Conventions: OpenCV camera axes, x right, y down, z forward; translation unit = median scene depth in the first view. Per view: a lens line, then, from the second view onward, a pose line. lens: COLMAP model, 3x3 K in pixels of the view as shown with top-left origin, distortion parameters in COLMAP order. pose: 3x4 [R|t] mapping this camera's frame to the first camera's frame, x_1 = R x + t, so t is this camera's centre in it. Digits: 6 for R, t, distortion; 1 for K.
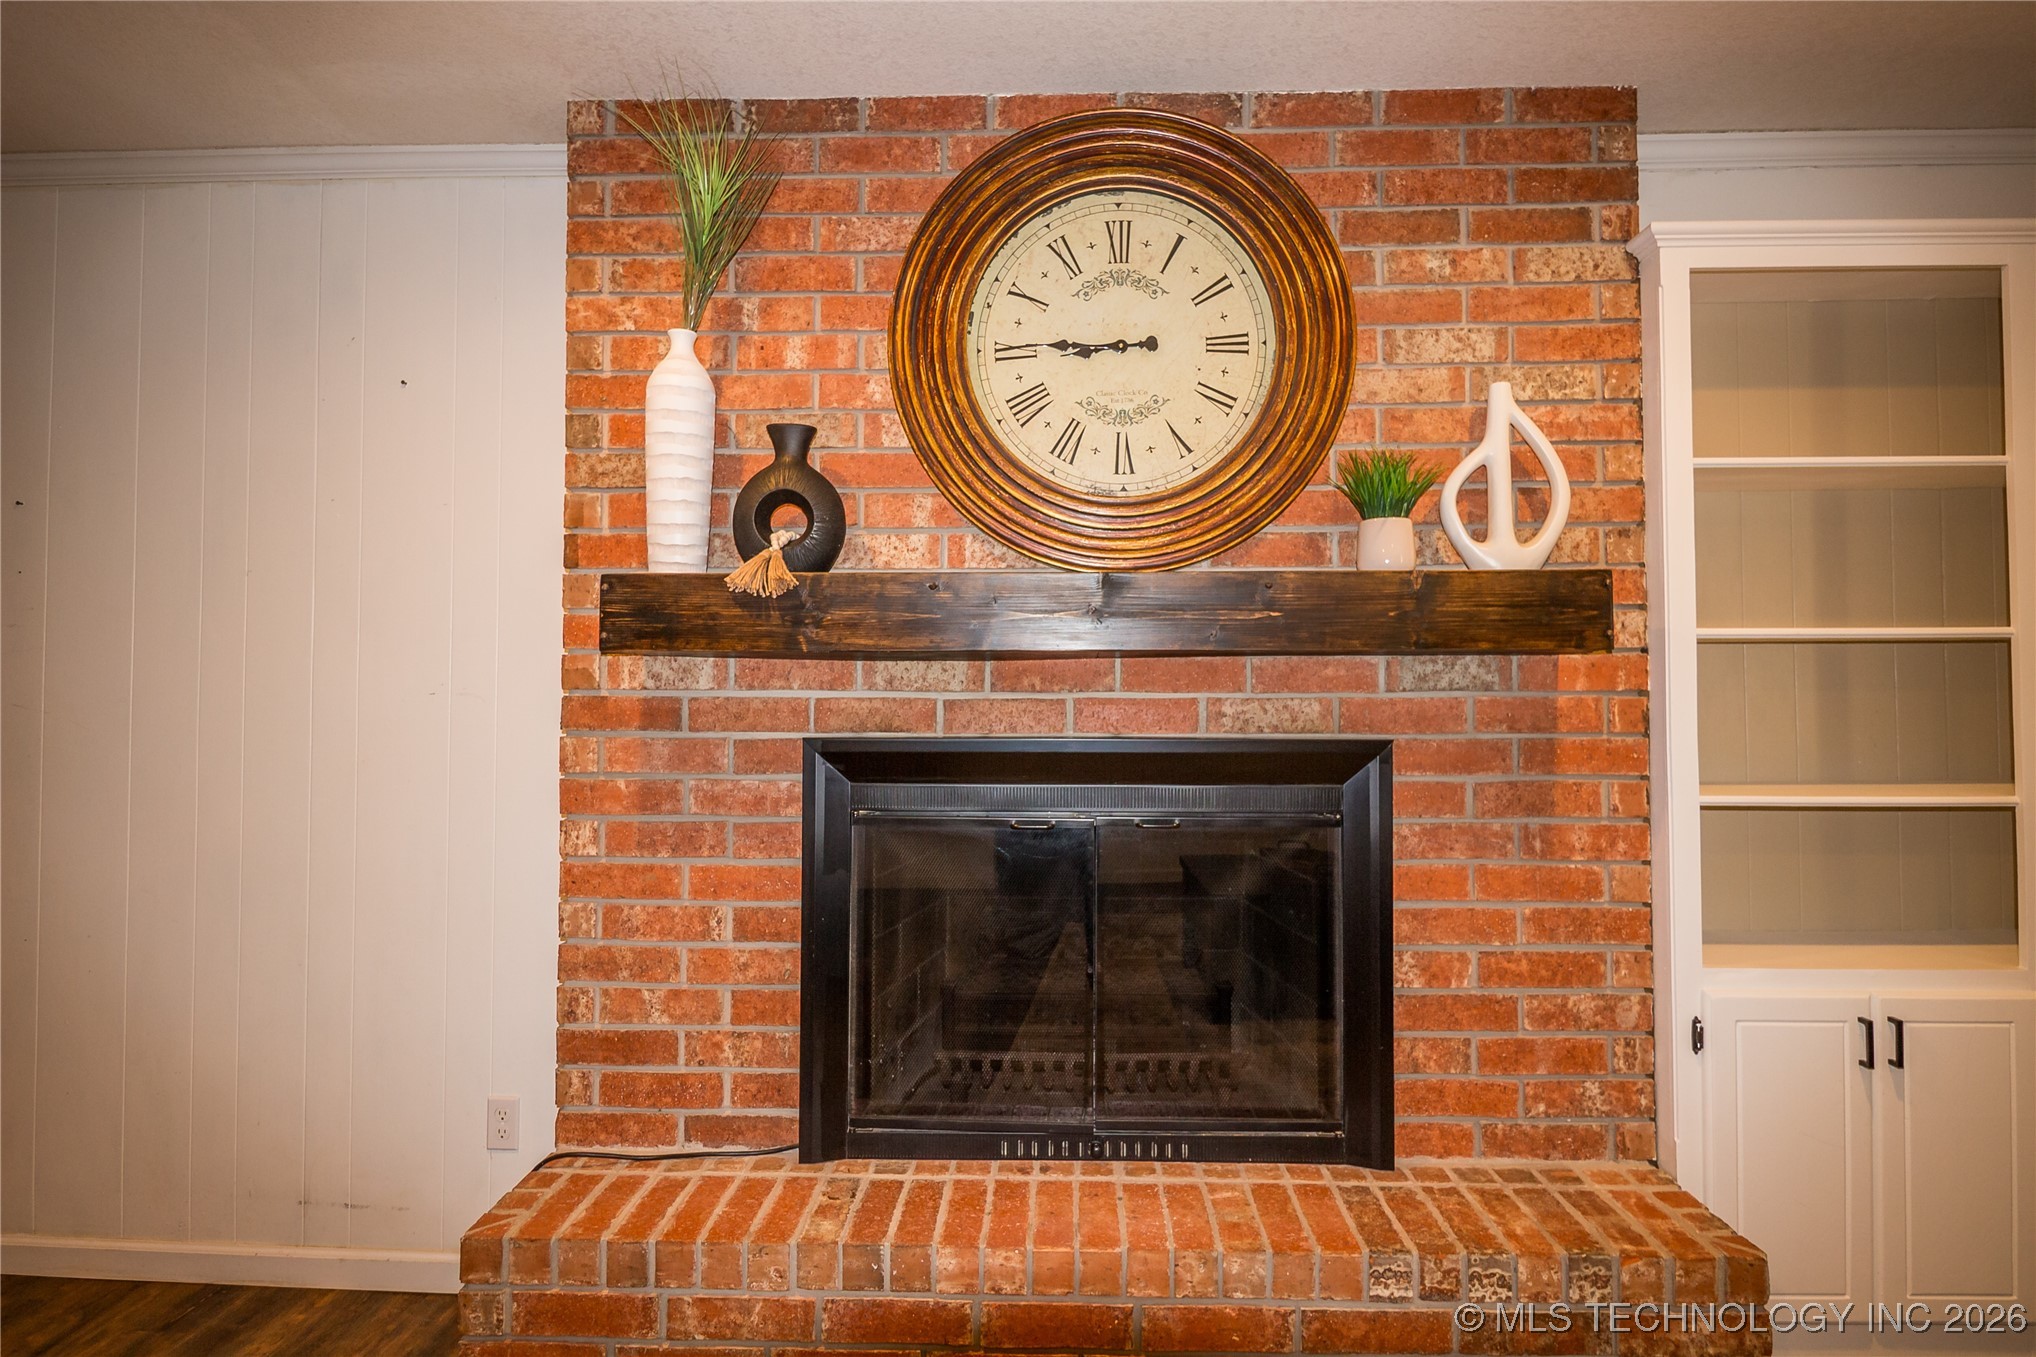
lens RADIAL K [[1139.8, 0, 1033.5], [0, 1139.8, 627.1], [0, 0, 1]] dist [0.006719, 0.000380]
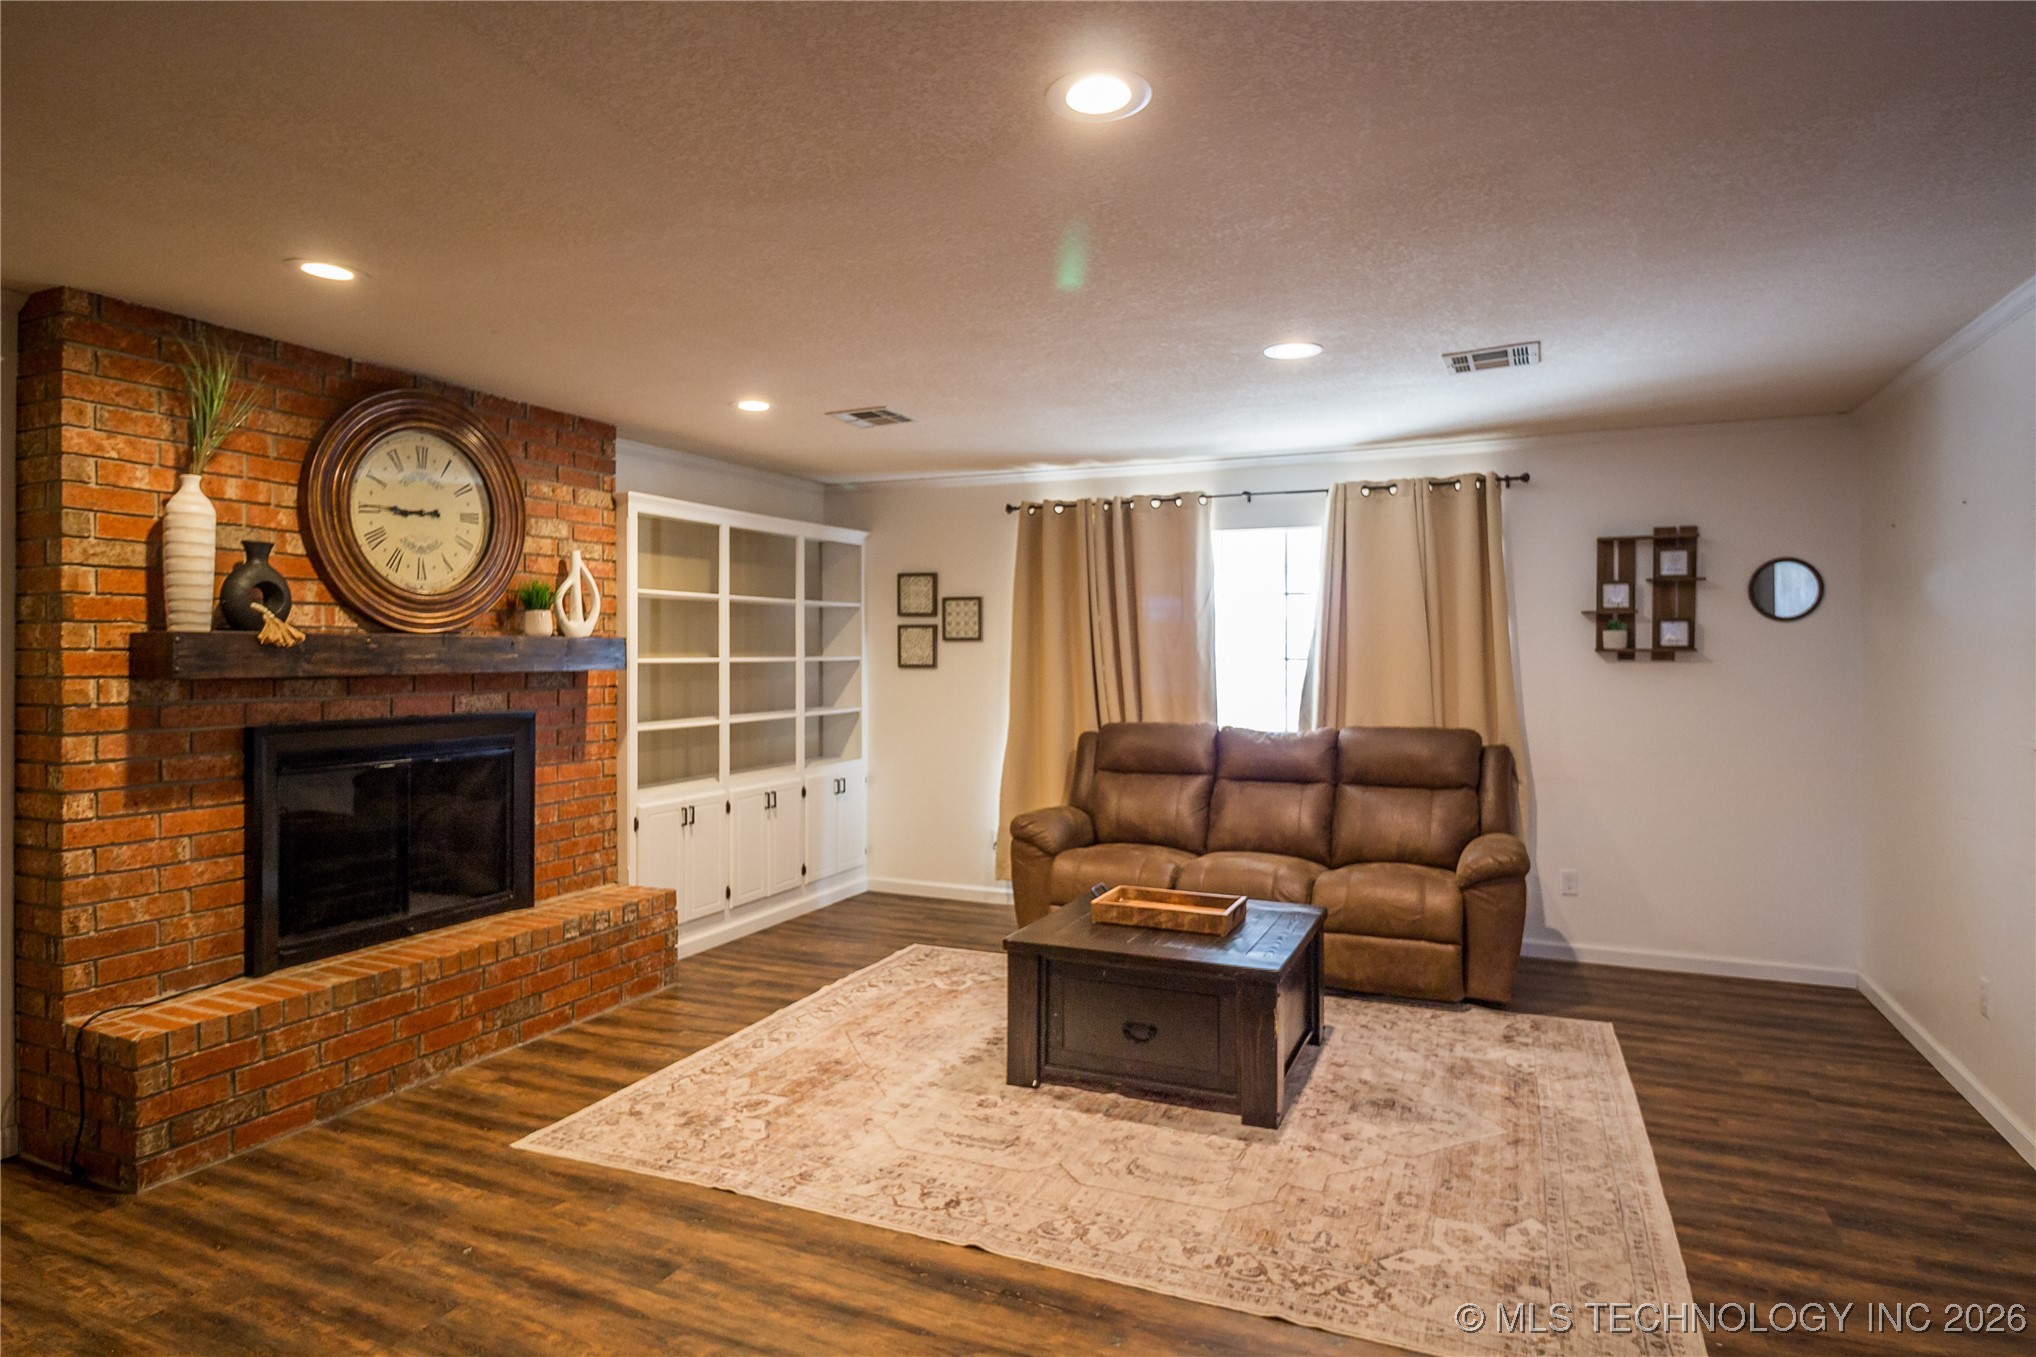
lens RADIAL K [[1139.8, 0, 1022.0], [0, 1139.8, 667.6], [0, 0, 1]] dist [0.006719, 0.000380]
pose [[0.384381, -0.010454, 0.923115, -1.299852], [-0.029467, 0.999287, 0.023586, -0.061899], [-0.922704, -0.036267, 0.383799, -0.666334]]
